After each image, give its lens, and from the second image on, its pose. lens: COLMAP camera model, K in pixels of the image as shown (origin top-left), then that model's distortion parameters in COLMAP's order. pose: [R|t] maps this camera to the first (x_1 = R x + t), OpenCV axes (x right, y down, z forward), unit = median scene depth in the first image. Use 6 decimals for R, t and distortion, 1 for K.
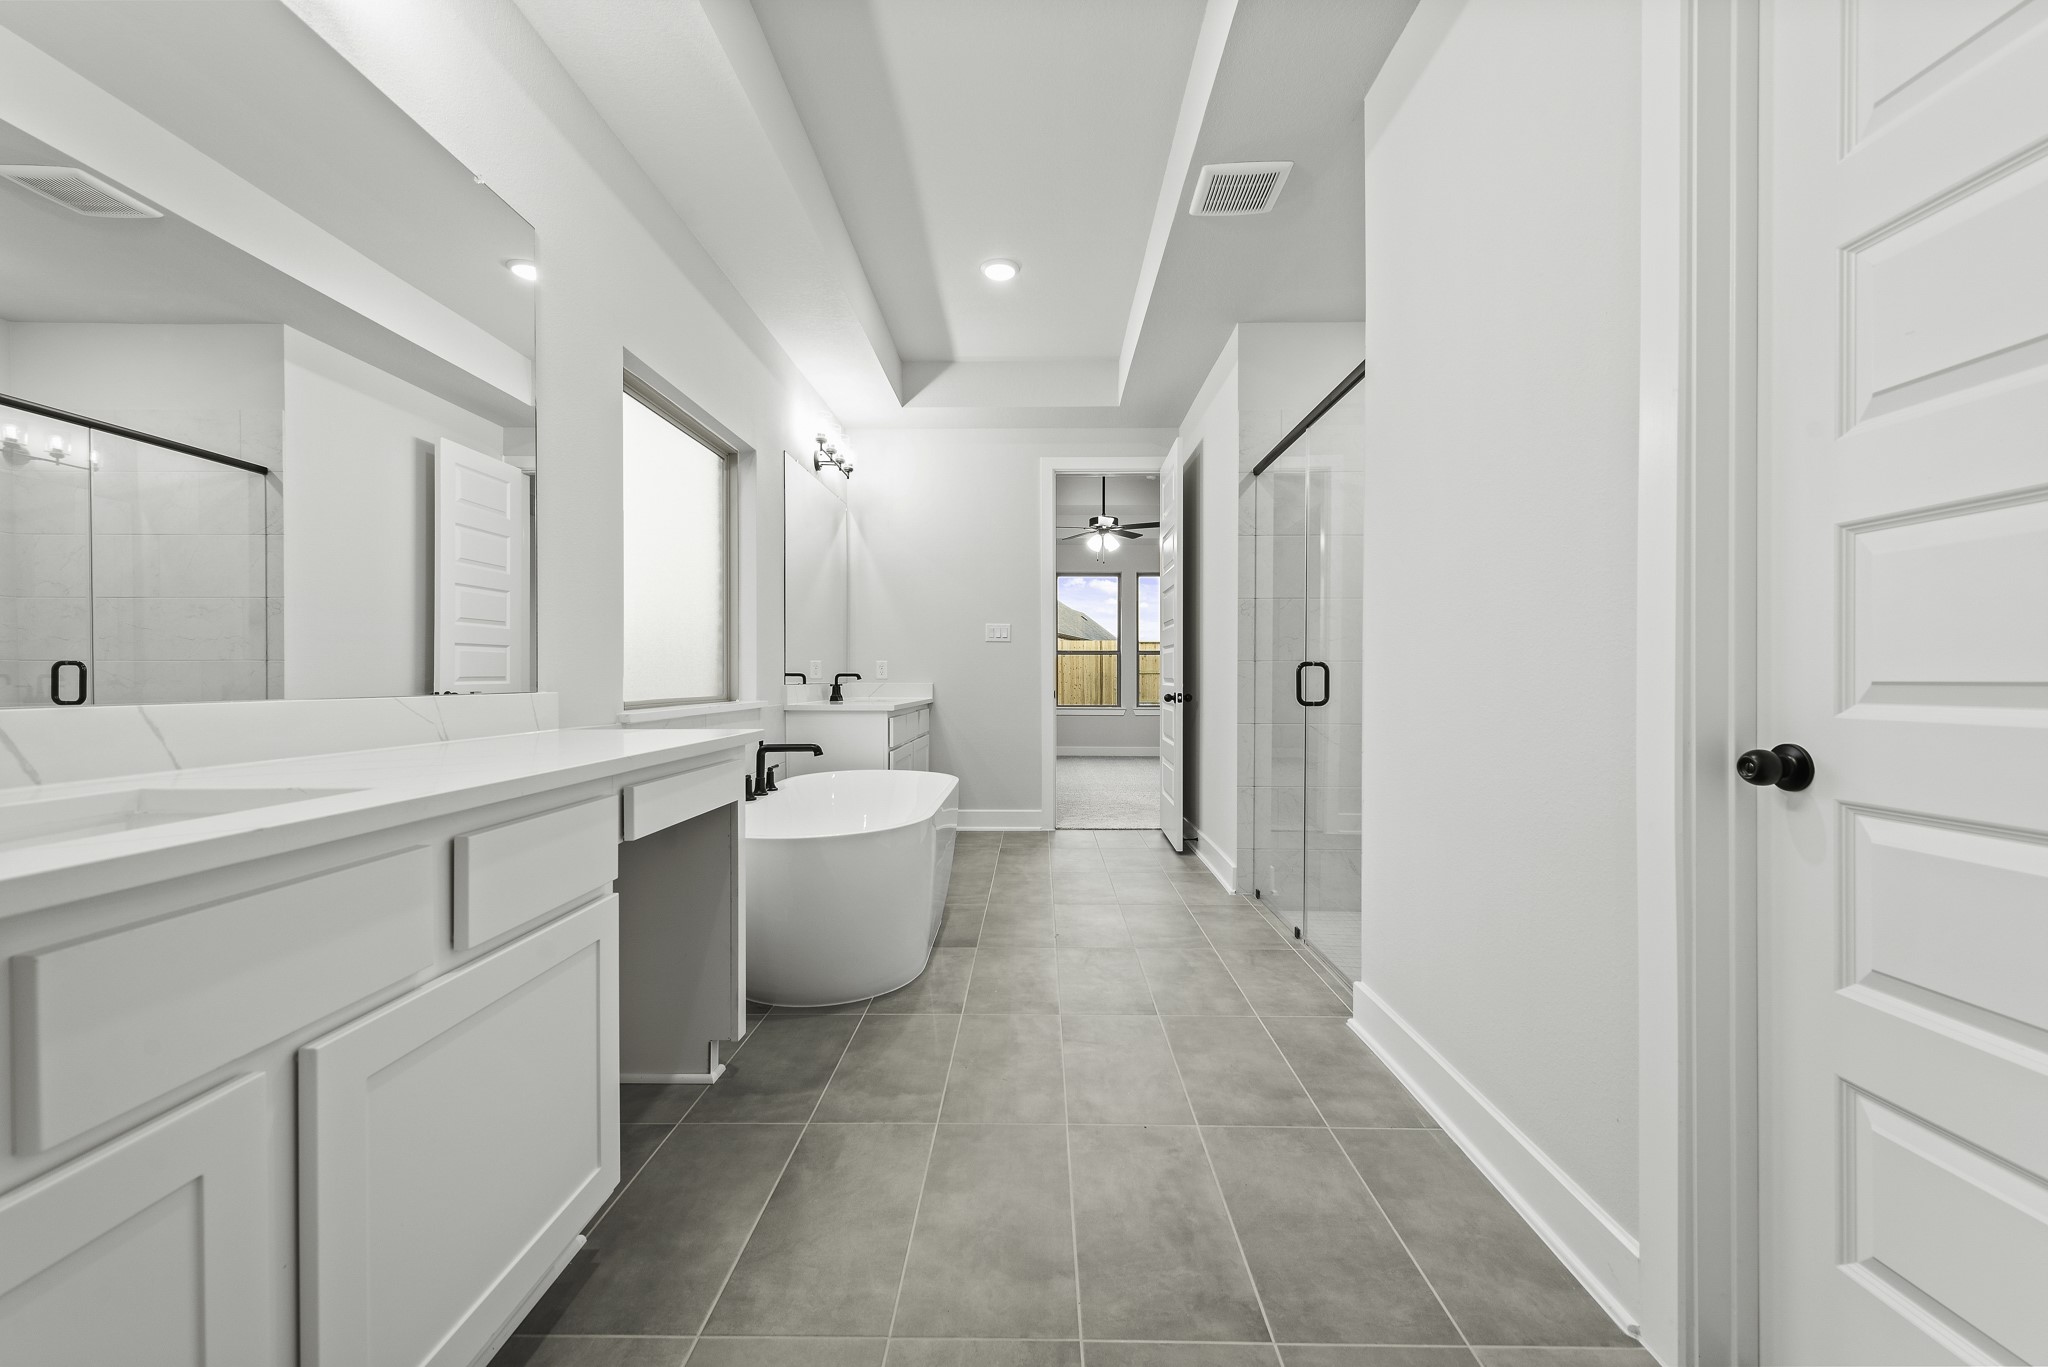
lens RADIAL K [[808.6, 0, 1027.2], [0, 808.6, 685.1], [0, 0, 1]] dist [-0.001143, -0.000376]
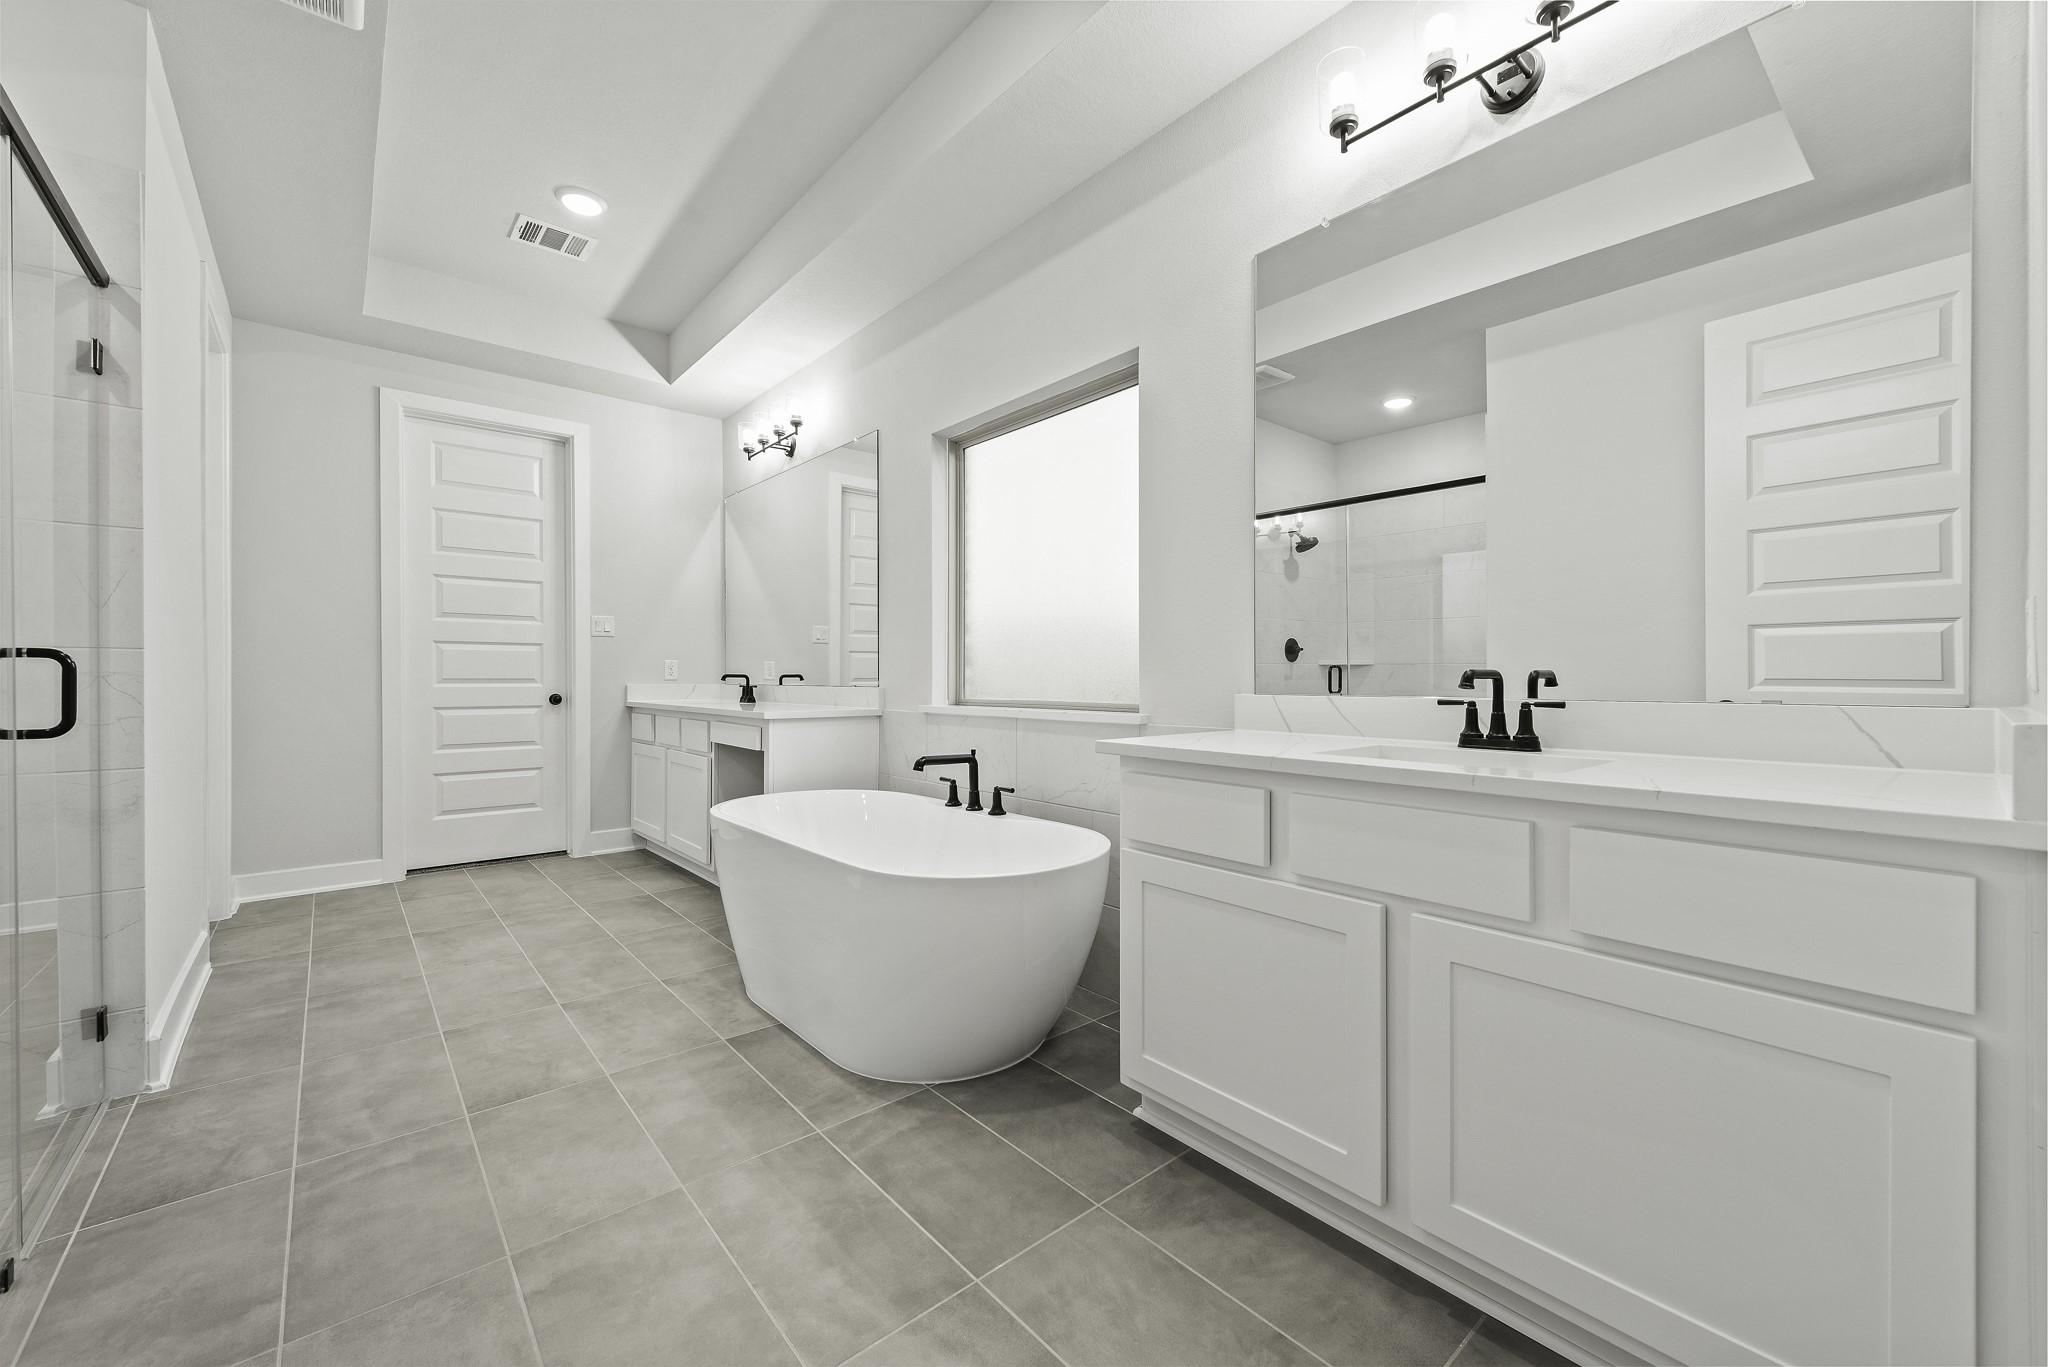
lens RADIAL K [[808.6, 0, 1033.8], [0, 808.6, 665.5], [0, 0, 1]] dist [-0.001143, -0.000376]
pose [[-0.747628, -0.008814, -0.664059, 0.251841], [-0.006906, 0.999961, -0.005497, -0.020904], [0.664082, 0.000476, -0.747660, 1.984182]]
